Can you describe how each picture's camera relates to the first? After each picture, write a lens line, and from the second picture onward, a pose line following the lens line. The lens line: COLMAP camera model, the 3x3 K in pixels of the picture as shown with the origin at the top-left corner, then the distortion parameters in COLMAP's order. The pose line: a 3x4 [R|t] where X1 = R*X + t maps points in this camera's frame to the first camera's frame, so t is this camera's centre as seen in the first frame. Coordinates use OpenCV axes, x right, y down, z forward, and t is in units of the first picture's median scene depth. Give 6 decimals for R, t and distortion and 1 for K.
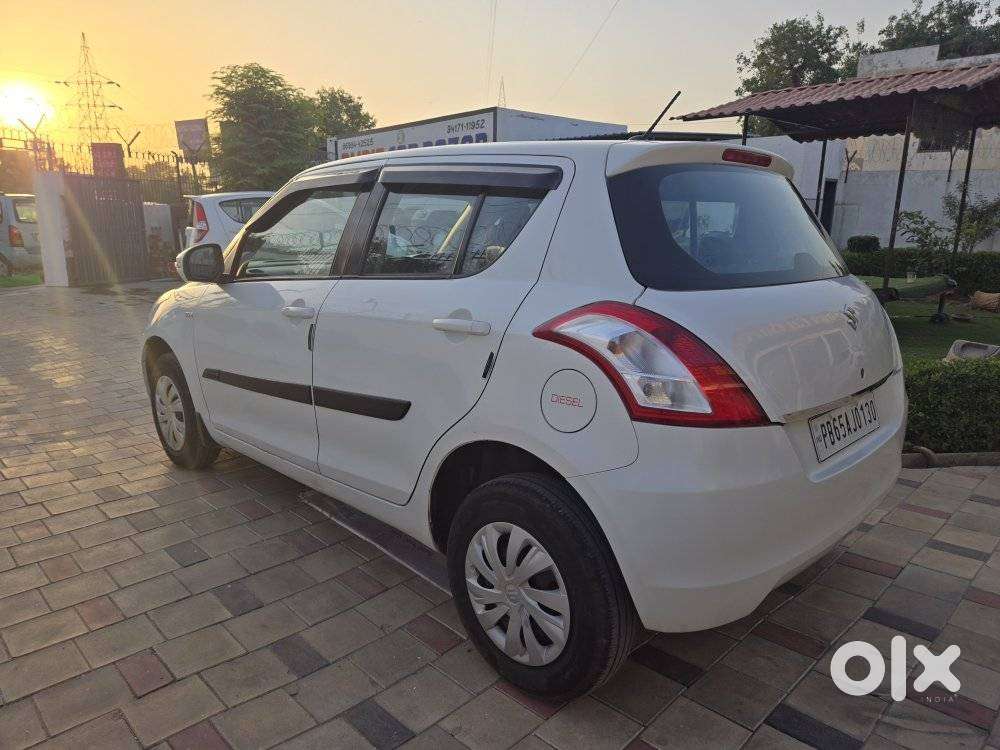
lens RADIAL K [[672.6, 0, 498.0], [0, 672.6, 378.0], [0, 0, 1]] dist [0.066728, -0.059430]
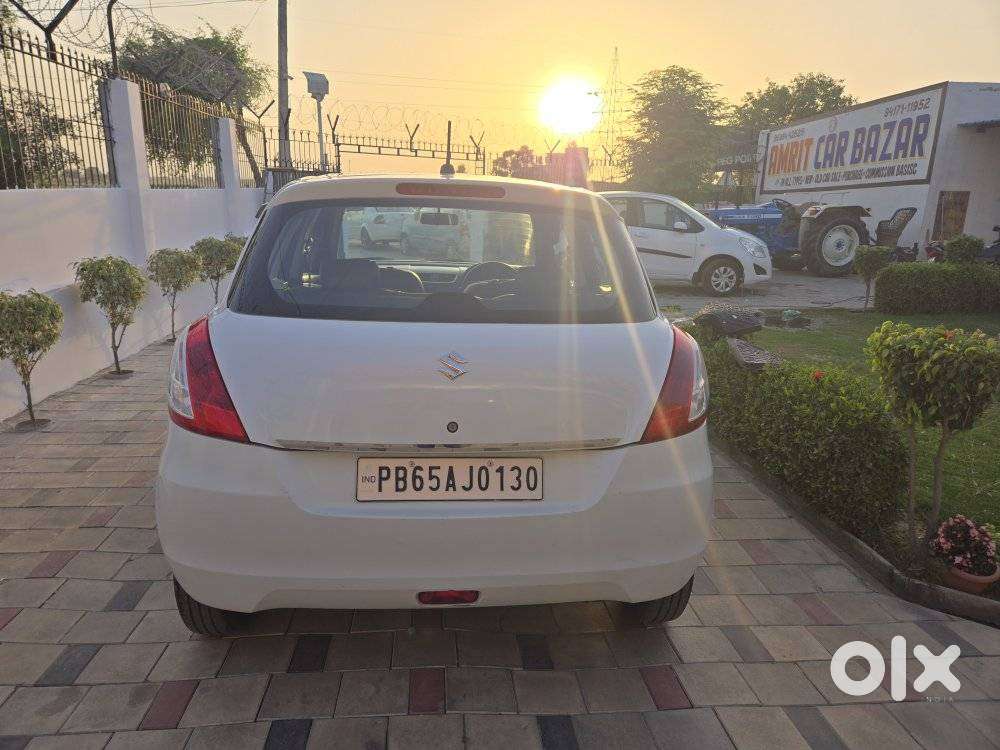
lens RADIAL K [[669.3, 0, 495.3], [0, 669.3, 370.9], [0, 0, 1]] dist [0.070675, -0.061508]
pose [[0.769923, 0.163987, -0.616706, 0.879785], [-0.161897, 0.984994, 0.059799, -0.114003], [0.617258, 0.053802, 0.784919, 0.247537]]
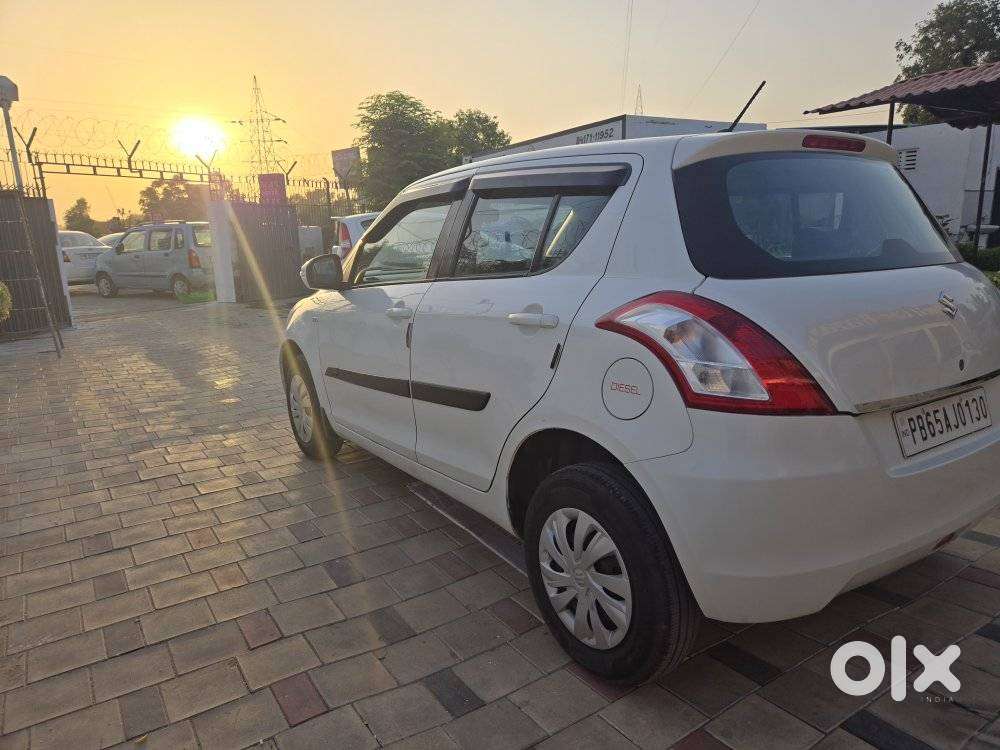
lens RADIAL K [[668.8, 0, 502.9], [0, 668.8, 379.5], [0, 0, 1]] dist [0.074415, -0.066170]
pose [[0.981665, 0.004236, -0.190567, 0.075302], [-0.006888, 0.999888, -0.013256, 0.023005], [0.190490, 0.014325, 0.981585, -0.026912]]
